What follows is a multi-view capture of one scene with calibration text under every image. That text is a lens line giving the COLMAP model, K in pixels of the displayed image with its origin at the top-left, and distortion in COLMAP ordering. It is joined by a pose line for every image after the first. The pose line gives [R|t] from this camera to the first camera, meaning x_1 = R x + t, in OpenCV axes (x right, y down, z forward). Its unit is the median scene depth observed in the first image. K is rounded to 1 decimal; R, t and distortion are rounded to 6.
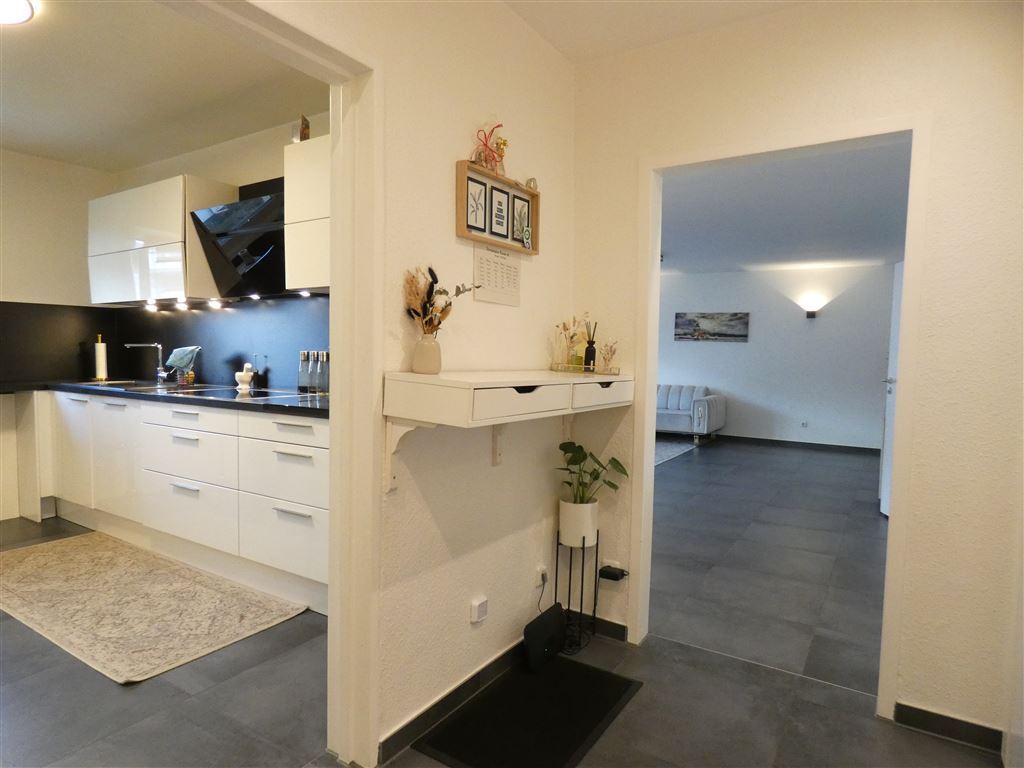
lens RADIAL K [[617.9, 0, 490.5], [0, 617.9, 385.9], [0, 0, 1]] dist [-0.001399, 0.003897]
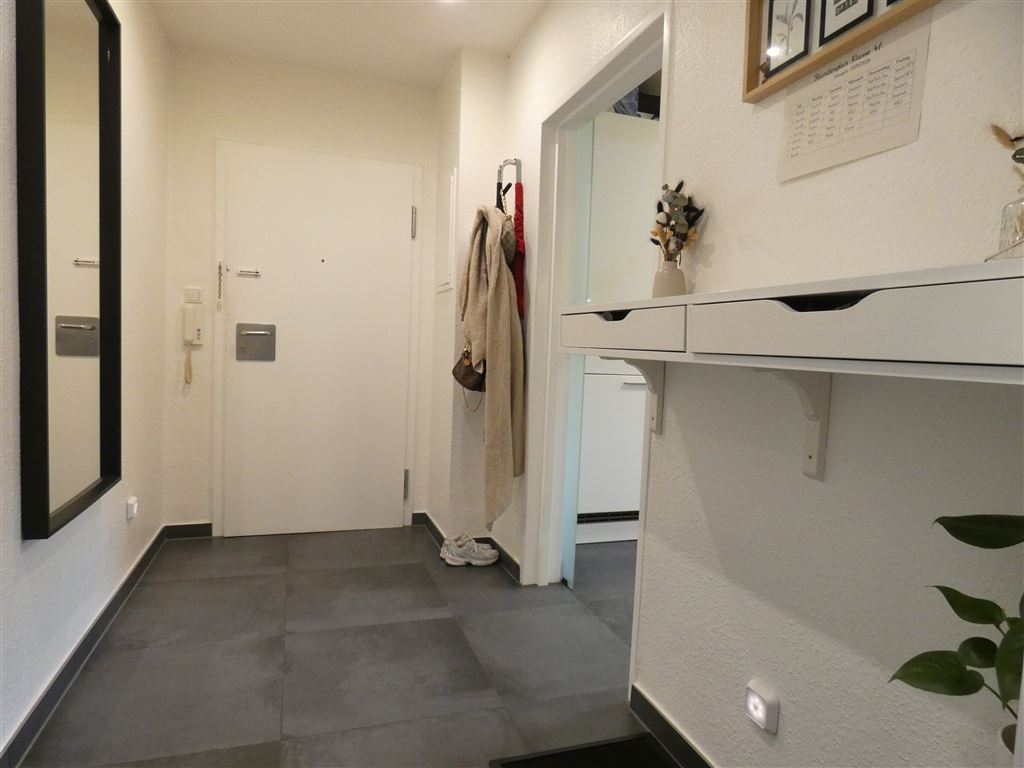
lens RADIAL K [[617.9, 0, 512.5], [0, 617.9, 386.3], [0, 0, 1]] dist [-0.001399, 0.003897]
pose [[-0.602696, 0.007315, -0.797937, 0.616299], [-0.095234, 0.992152, 0.081027, 0.035521], [0.792267, 0.124826, -0.597269, 1.170568]]
